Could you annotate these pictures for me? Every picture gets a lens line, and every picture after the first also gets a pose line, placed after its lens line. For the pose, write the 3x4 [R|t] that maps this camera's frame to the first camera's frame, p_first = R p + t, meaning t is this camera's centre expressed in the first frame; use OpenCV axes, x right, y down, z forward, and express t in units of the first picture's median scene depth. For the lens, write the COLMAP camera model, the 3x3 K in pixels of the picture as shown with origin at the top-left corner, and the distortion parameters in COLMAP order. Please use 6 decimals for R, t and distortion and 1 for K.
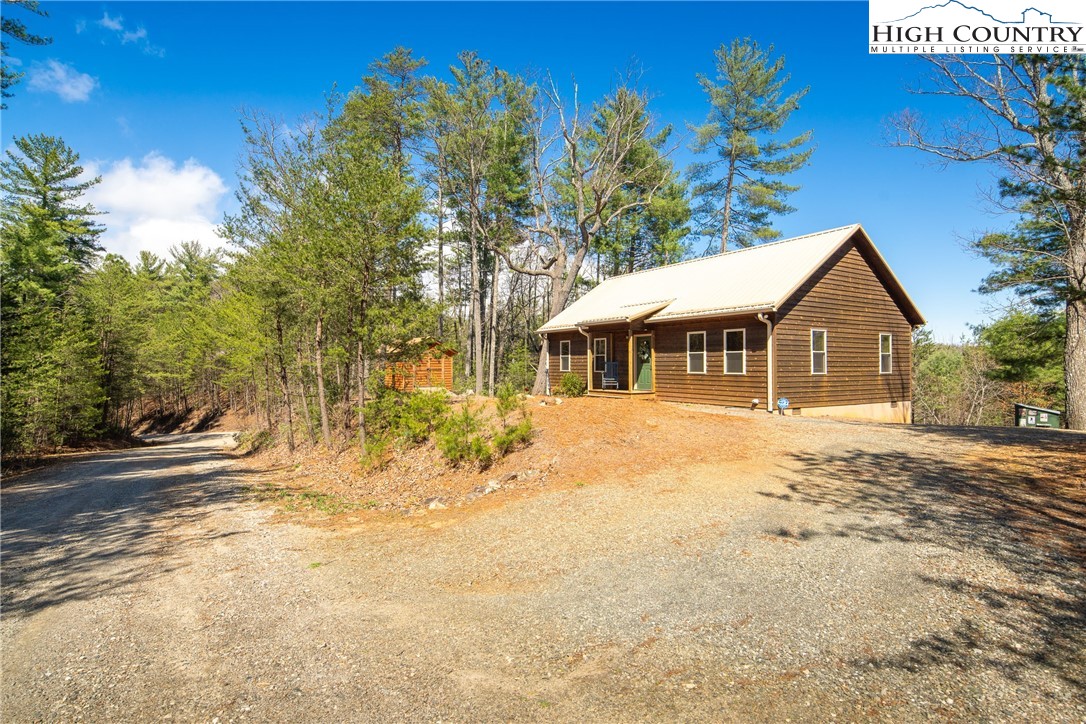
lens RADIAL K [[512.9, 0, 541.8], [0, 512.9, 340.5], [0, 0, 1]] dist [-0.000425, 0.000144]
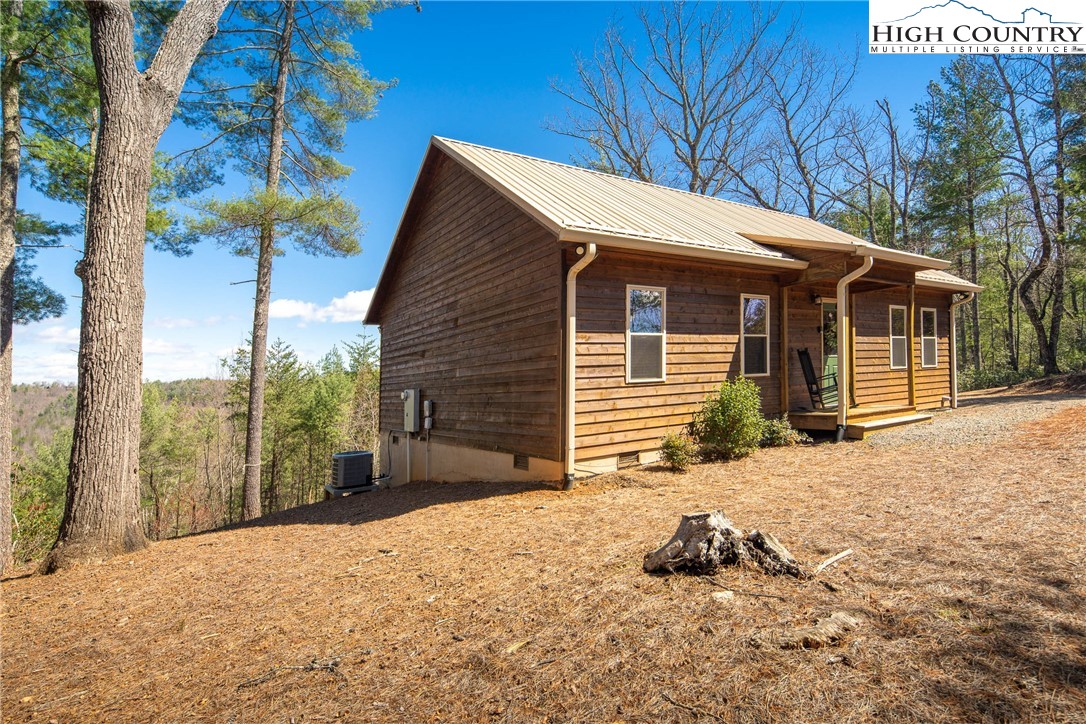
lens RADIAL K [[512.9, 0, 541.8], [0, 512.9, 340.5], [0, 0, 1]] dist [-0.000425, 0.000144]
pose [[-0.013159, 0.021259, 0.999687, -0.107457], [-0.036697, 0.999090, -0.021730, 0.040286], [-0.999240, -0.036971, -0.012367, 1.080330]]
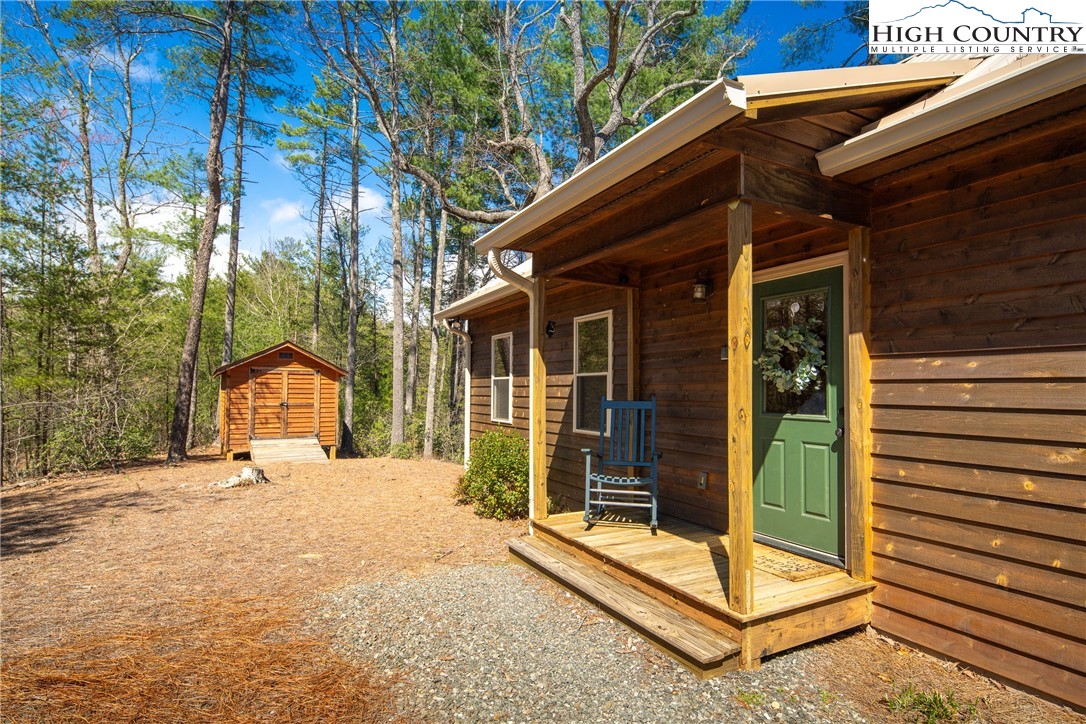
lens RADIAL K [[541.1, 0, 545.4], [0, 541.1, 368.7], [0, 0, 1]] dist [-0.000023, -0.000529]
pose [[0.998386, -0.005099, -0.056562, 0.120987], [0.005780, 0.999913, 0.011888, 0.025525], [0.056497, -0.012196, 0.998328, 0.811401]]
